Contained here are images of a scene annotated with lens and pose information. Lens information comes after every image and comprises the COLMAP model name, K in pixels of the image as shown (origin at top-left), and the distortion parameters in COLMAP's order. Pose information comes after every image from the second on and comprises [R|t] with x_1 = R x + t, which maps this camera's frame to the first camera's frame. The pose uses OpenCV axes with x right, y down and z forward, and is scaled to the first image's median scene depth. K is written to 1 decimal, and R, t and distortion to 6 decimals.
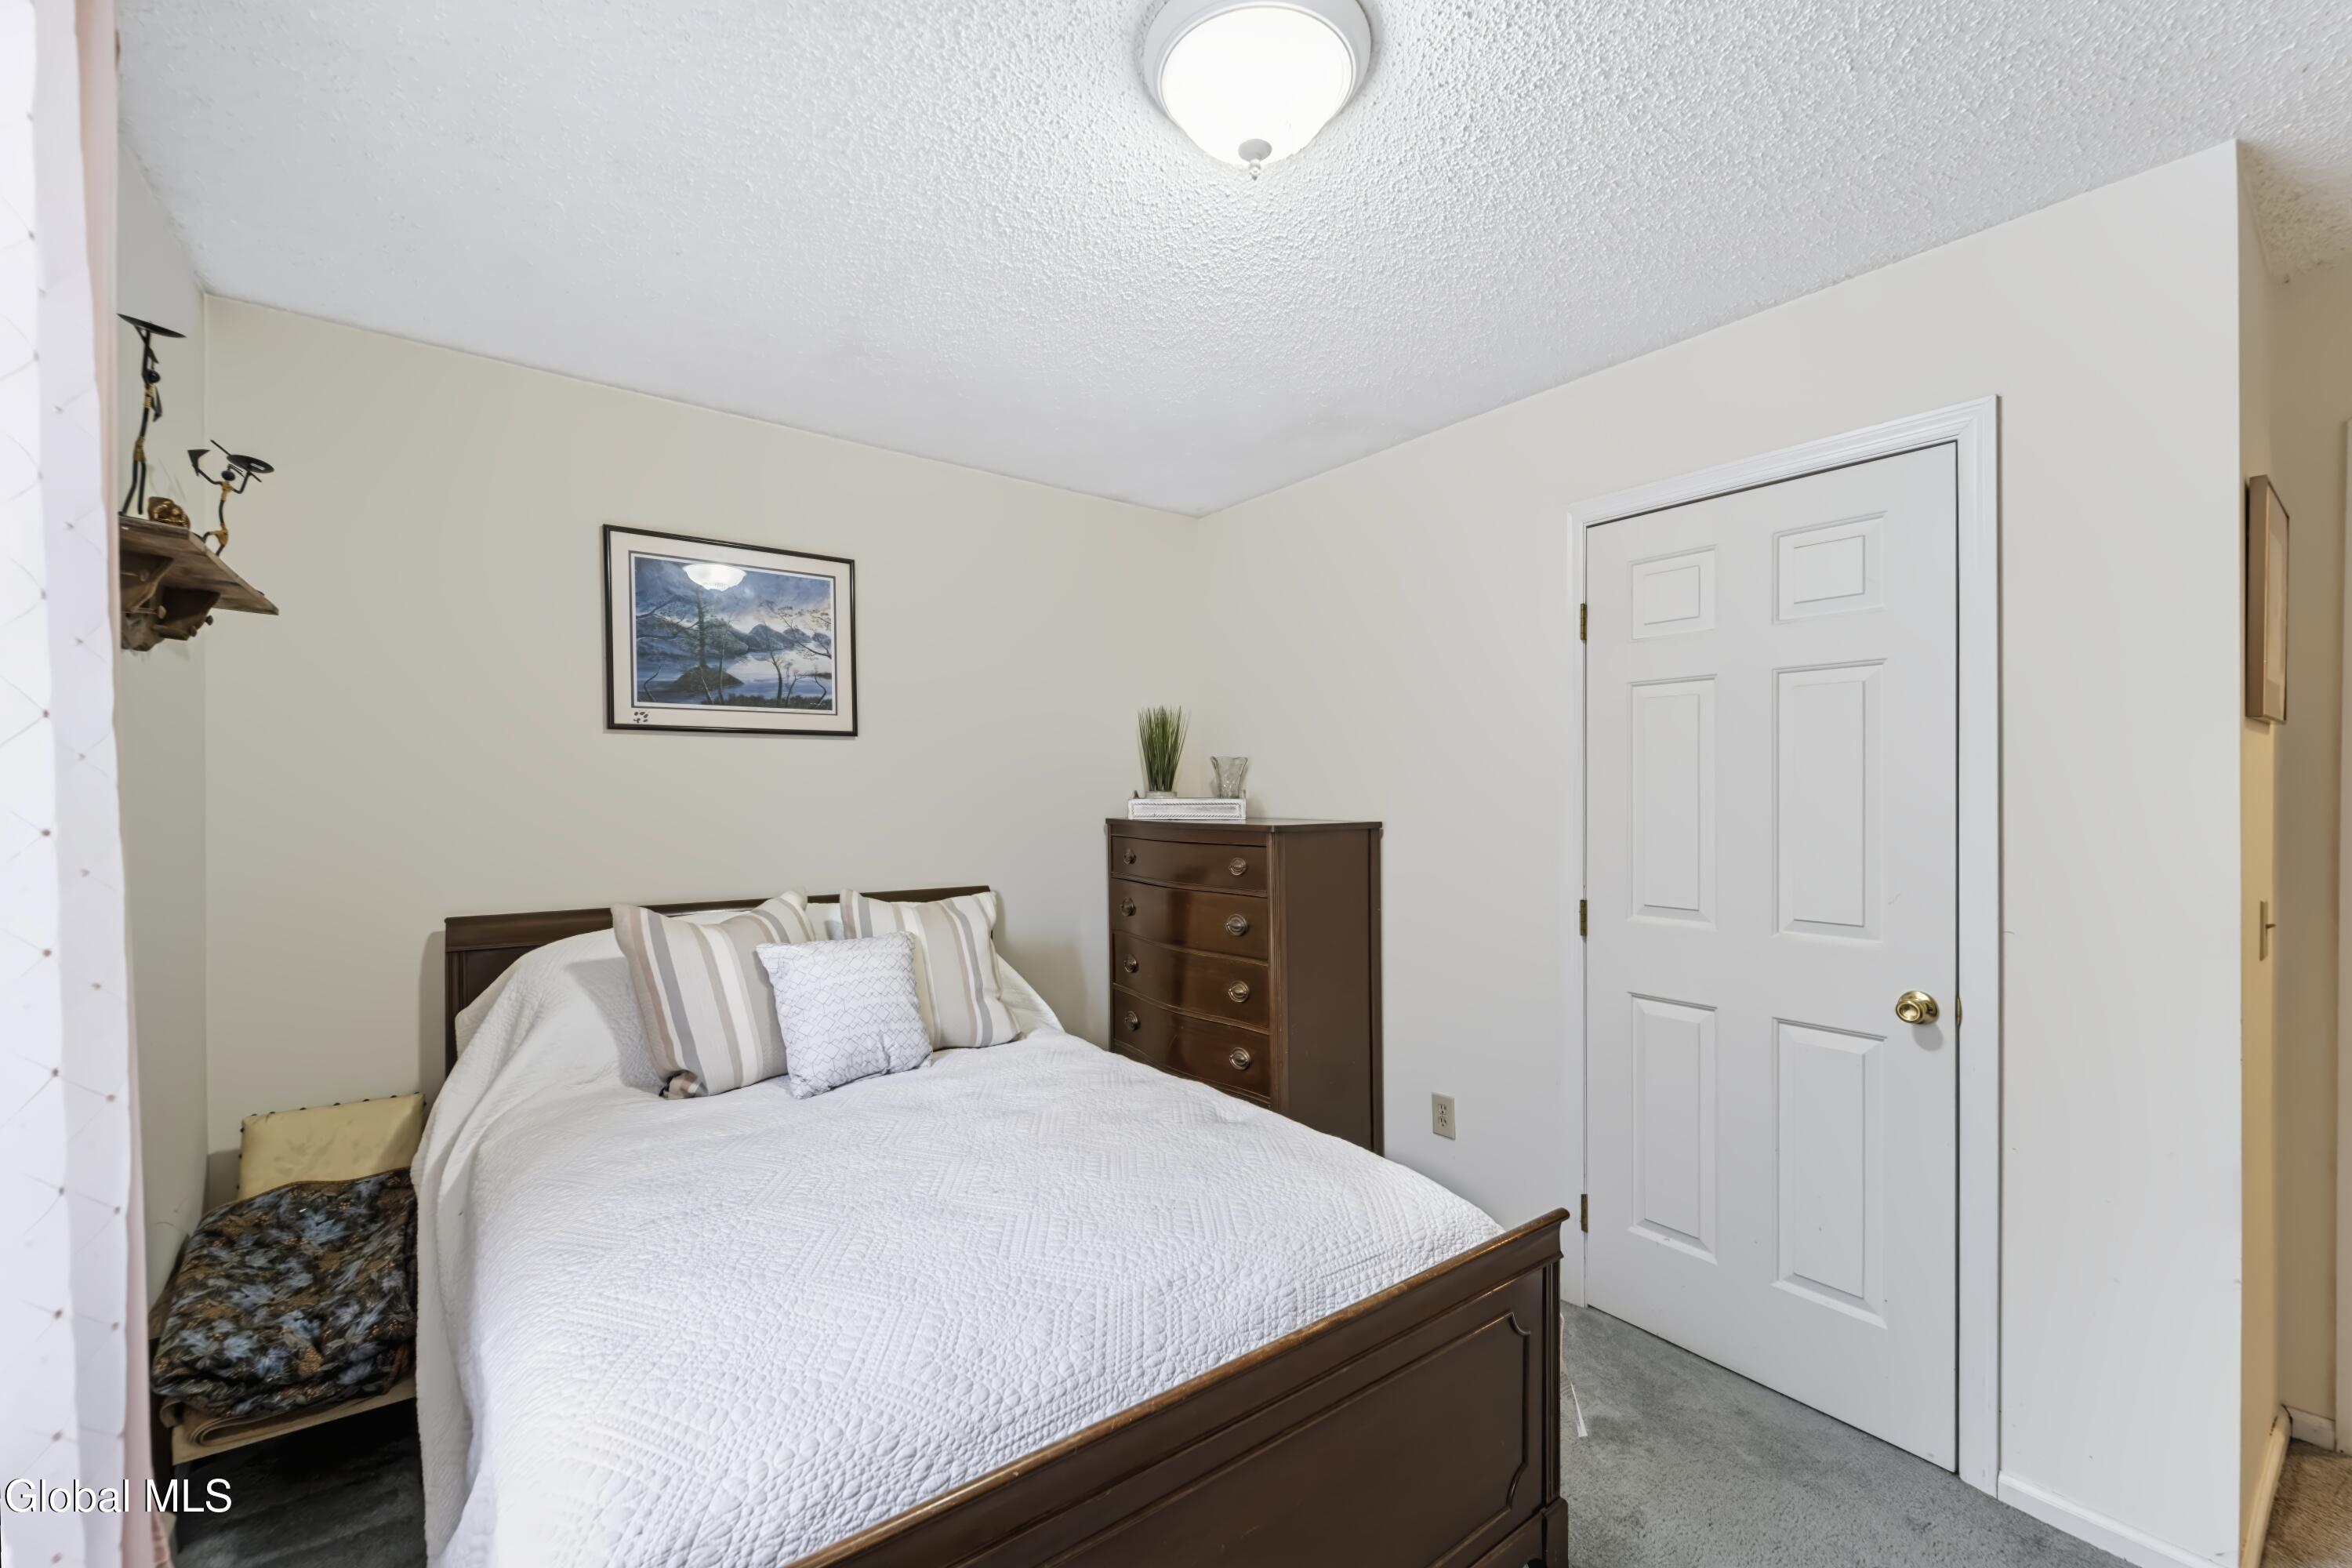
lens RADIAL K [[953.9, 0, 1166.5], [0, 953.9, 794.8], [0, 0, 1]] dist [0.001635, 0.000156]
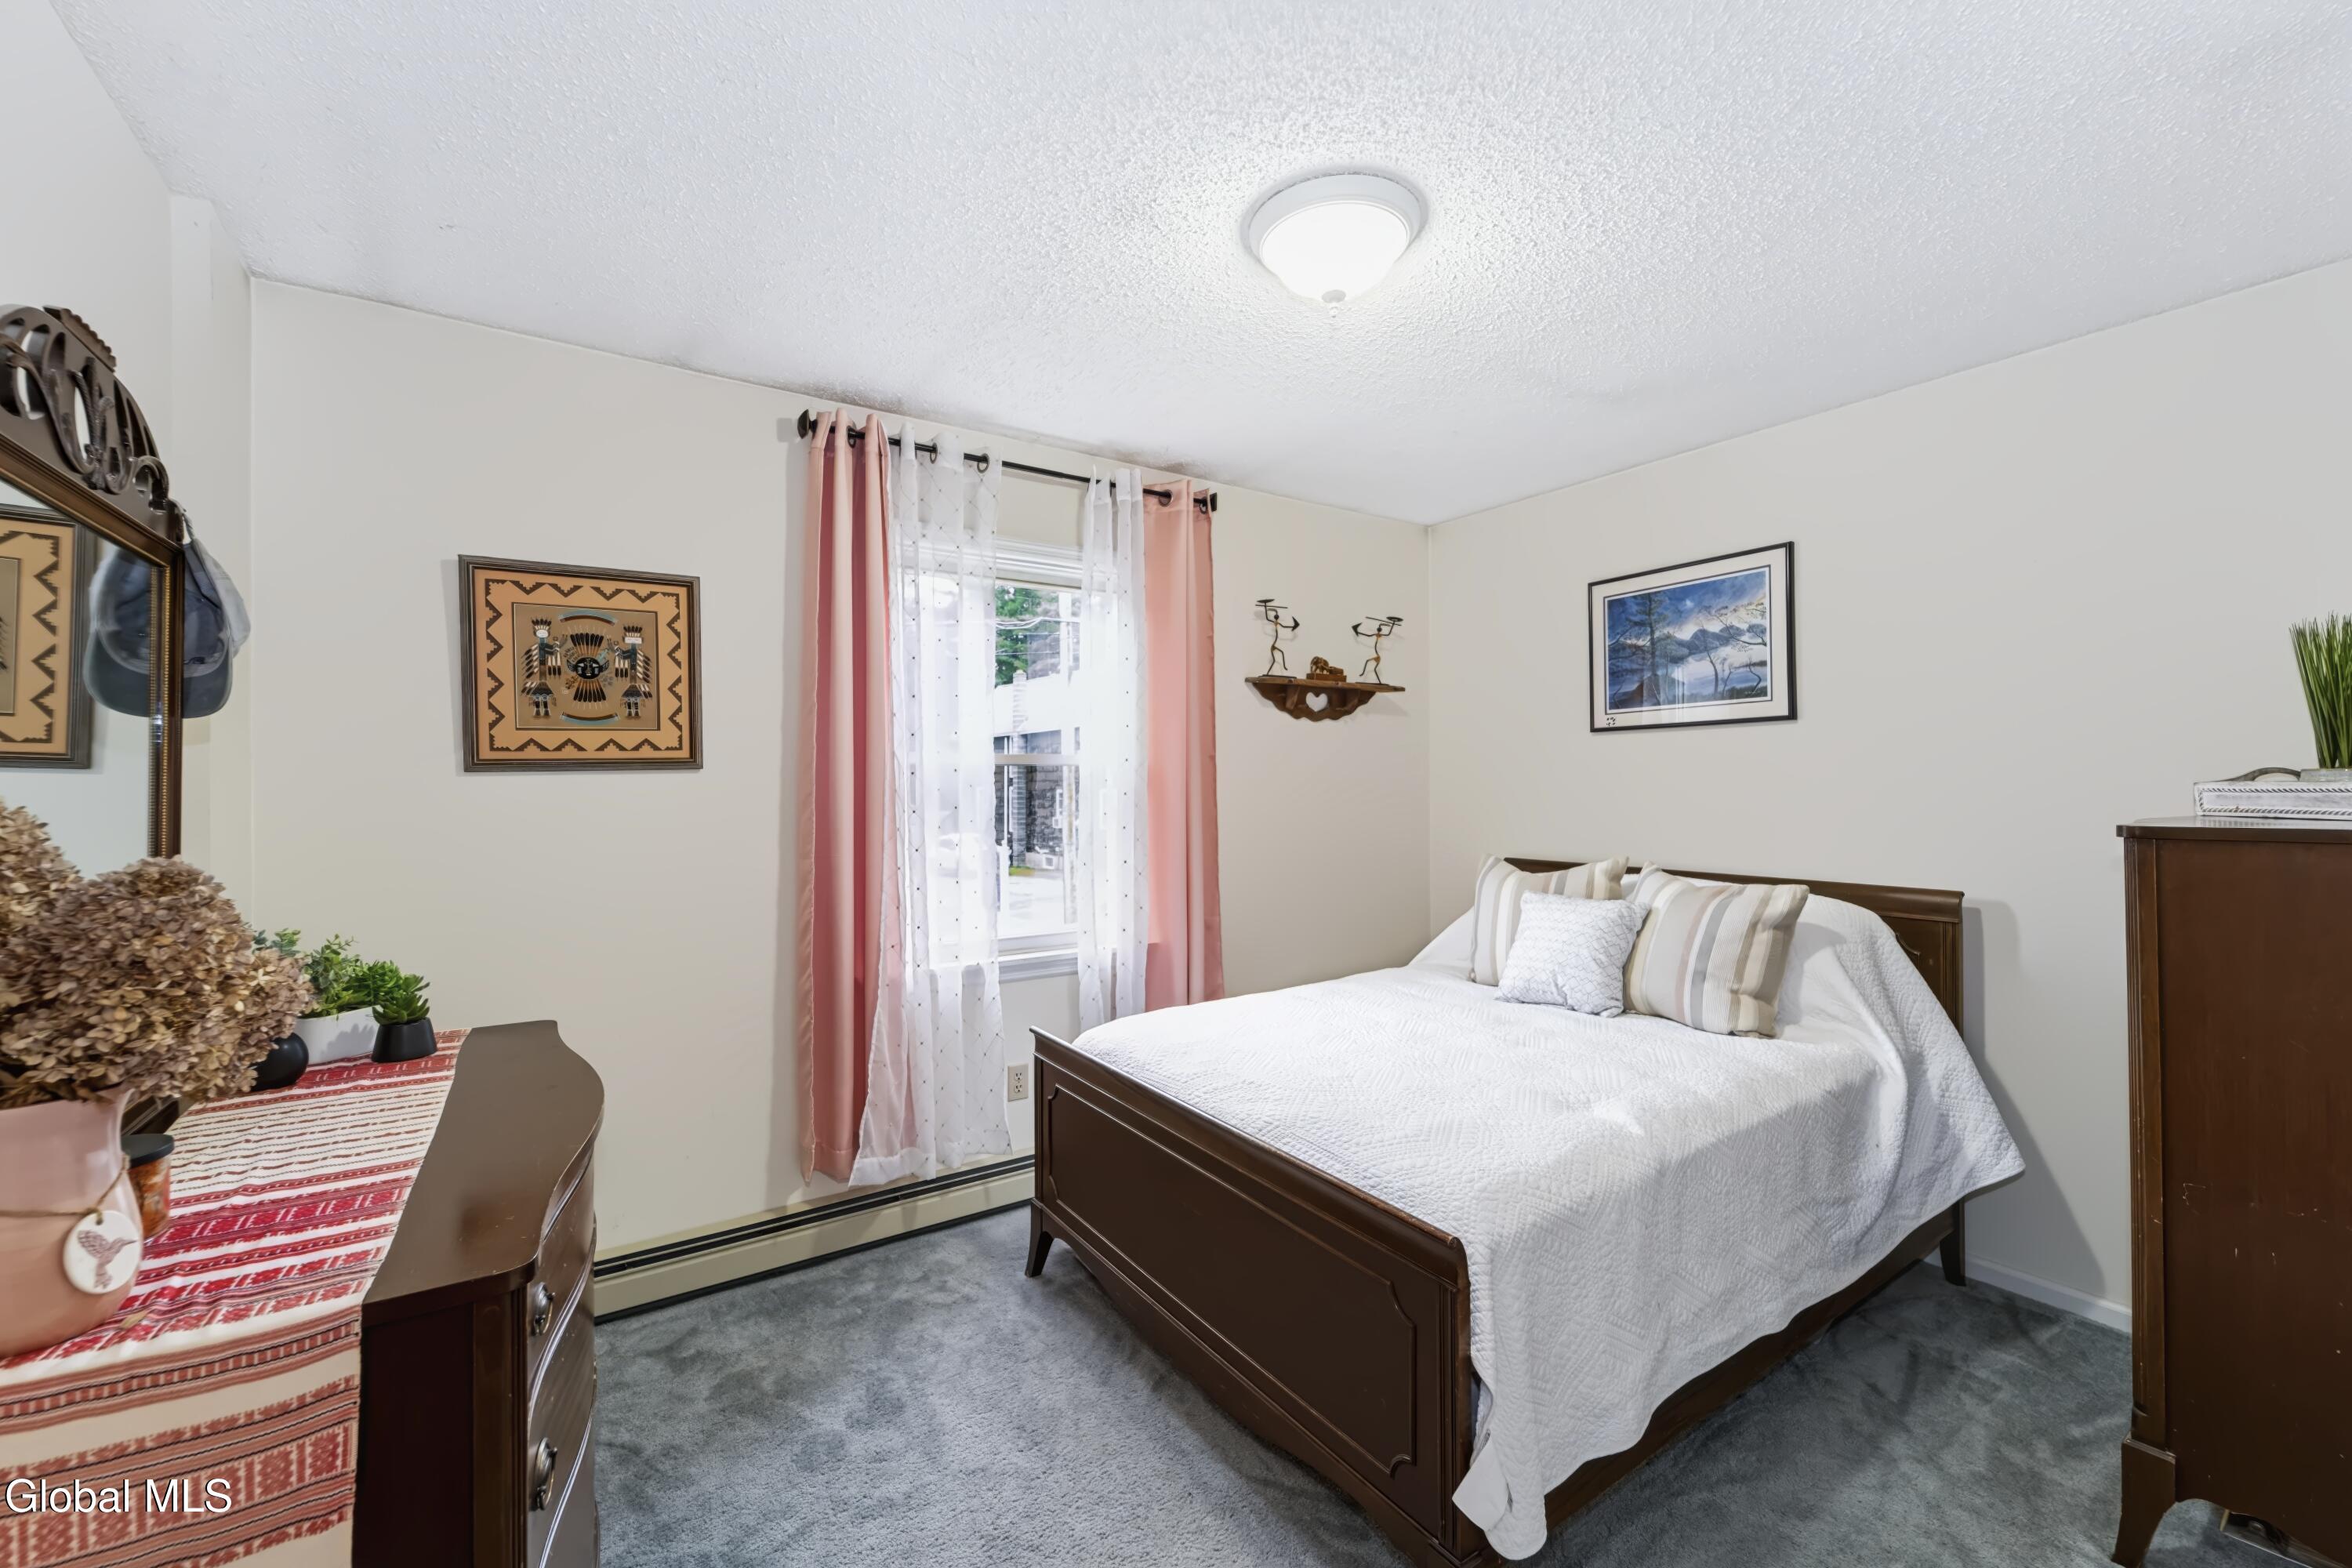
lens RADIAL K [[953.9, 0, 1168.6], [0, 953.9, 782.7], [0, 0, 1]] dist [0.001635, 0.000156]
pose [[-0.070807, -0.001557, -0.997489, 0.753624], [0.007070, 0.999973, -0.002063, 0.001497], [0.997465, -0.007198, -0.070794, 0.453209]]
